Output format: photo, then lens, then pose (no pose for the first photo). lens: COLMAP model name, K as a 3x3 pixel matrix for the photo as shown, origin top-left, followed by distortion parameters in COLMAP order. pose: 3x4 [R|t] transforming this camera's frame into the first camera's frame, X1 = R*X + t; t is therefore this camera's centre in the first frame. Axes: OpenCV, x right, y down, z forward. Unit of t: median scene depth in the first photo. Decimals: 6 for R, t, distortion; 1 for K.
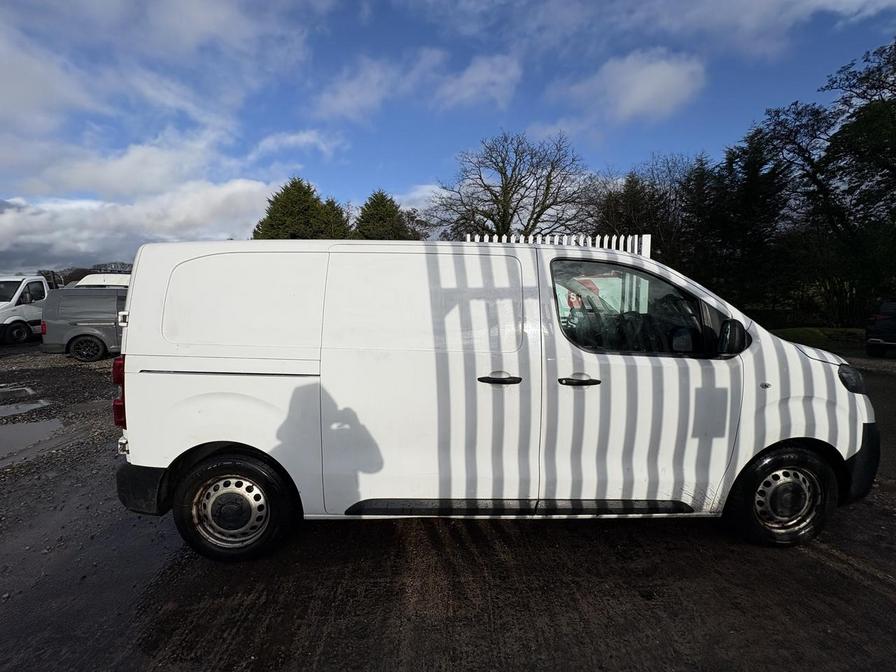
lens RADIAL K [[355.2, 0, 446.2], [0, 355.2, 333.9], [0, 0, 1]] dist [-0.001061, -0.000439]
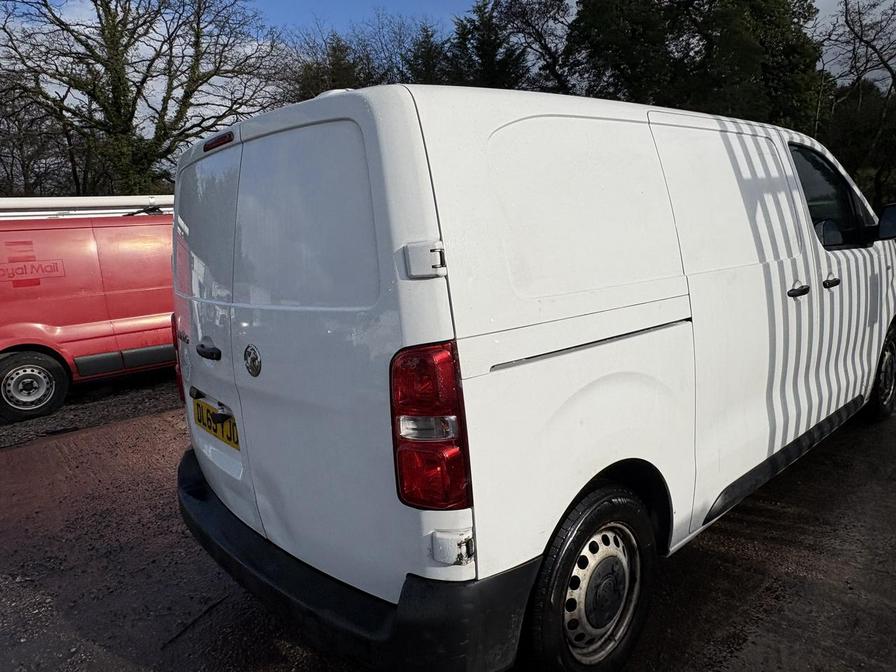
lens RADIAL K [[618.2, 0, 442.8], [0, 618.2, 330.5], [0, 0, 1]] dist [0.003237, 0.001112]
pose [[0.764383, -0.164642, 0.623387, -0.157553], [0.142058, 0.986094, 0.086248, -0.002233], [-0.628918, 0.022630, 0.777142, 0.047585]]
